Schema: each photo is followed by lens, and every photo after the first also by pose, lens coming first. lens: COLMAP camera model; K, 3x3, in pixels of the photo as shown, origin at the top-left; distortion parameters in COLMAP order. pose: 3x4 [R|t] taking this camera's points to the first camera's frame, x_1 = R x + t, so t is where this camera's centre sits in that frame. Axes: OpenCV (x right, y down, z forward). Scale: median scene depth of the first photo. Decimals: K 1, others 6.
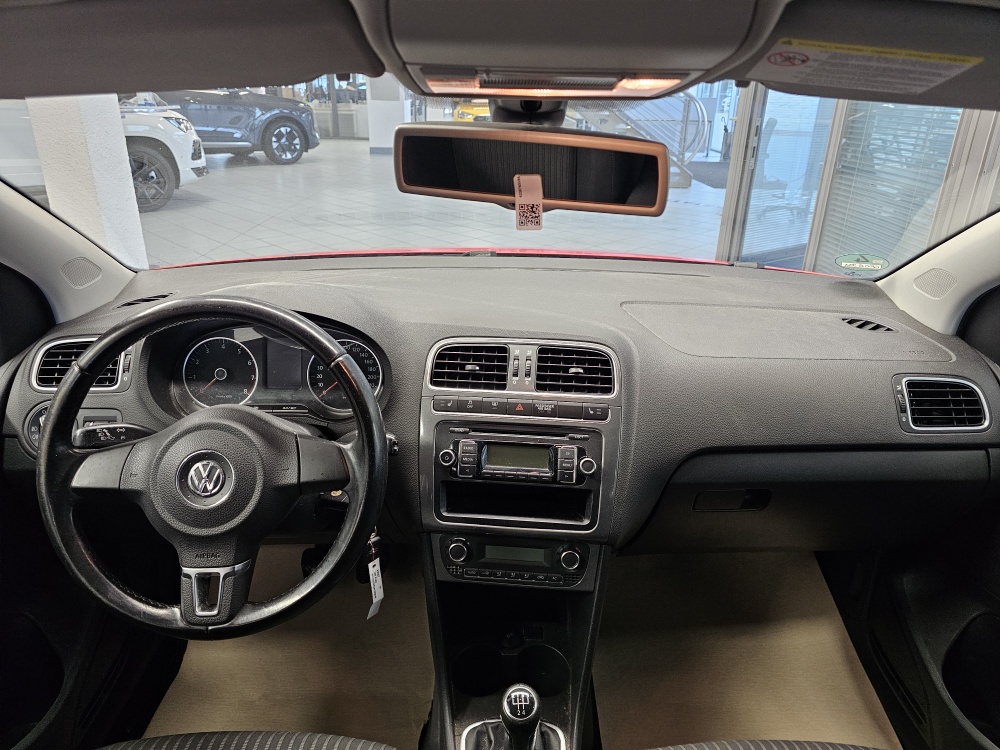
lens RADIAL K [[677.1, 0, 498.6], [0, 677.1, 363.6], [0, 0, 1]] dist [0.075926, -0.085704]
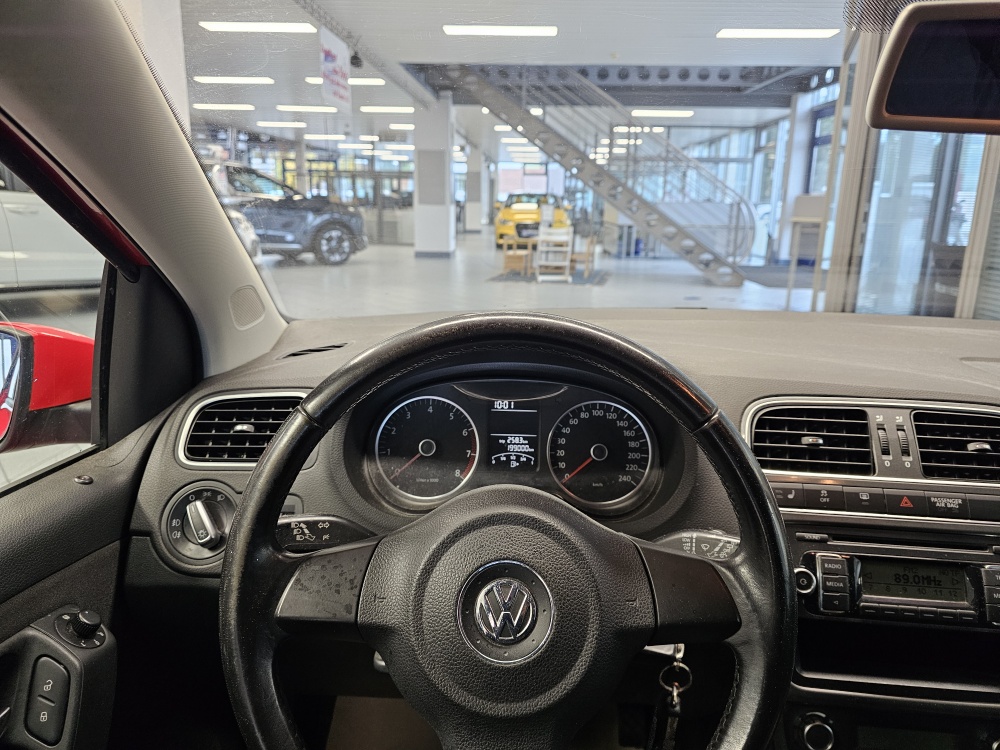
lens RADIAL K [[677.1, 0, 498.6], [0, 677.1, 363.6], [0, 0, 1]] dist [0.075926, -0.085704]
pose [[0.999314, 0.007539, -0.036262, -0.330916], [-0.012914, 0.988544, -0.150380, 0.037038], [0.034713, 0.150746, 0.987963, 0.313462]]
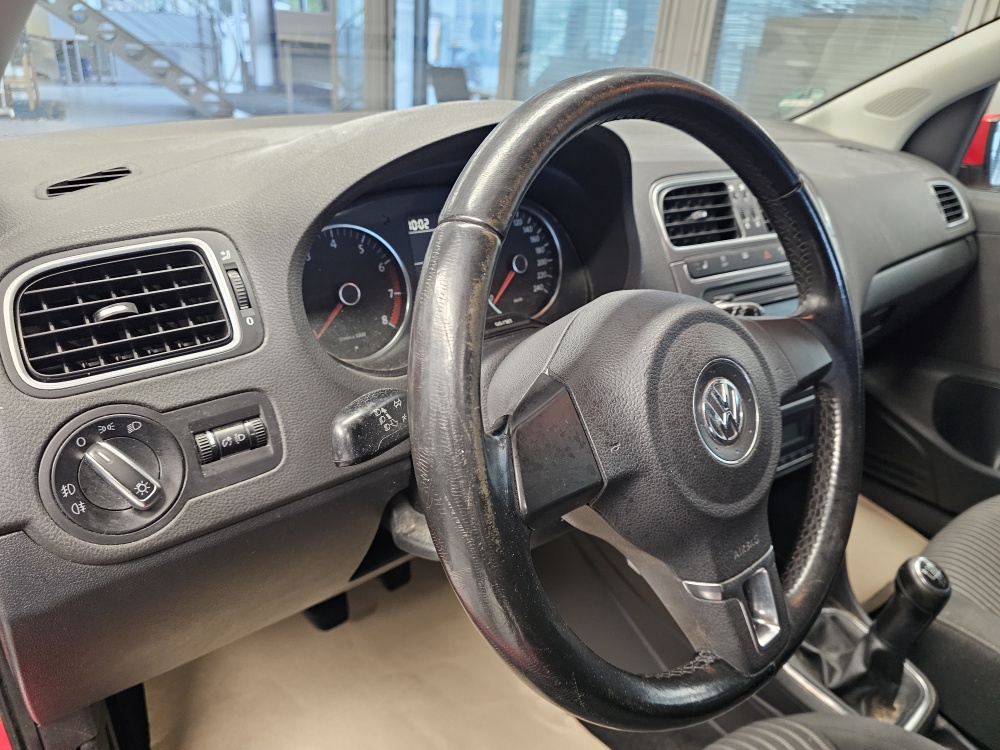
lens RADIAL K [[687.7, 0, 506.7], [0, 687.7, 378.8], [0, 0, 1]] dist [0.040420, -0.045568]
pose [[0.770823, -0.248591, 0.586544, -0.698180], [0.192881, 0.968576, 0.157025, 0.019988], [-0.607148, -0.007905, 0.794549, 0.538570]]
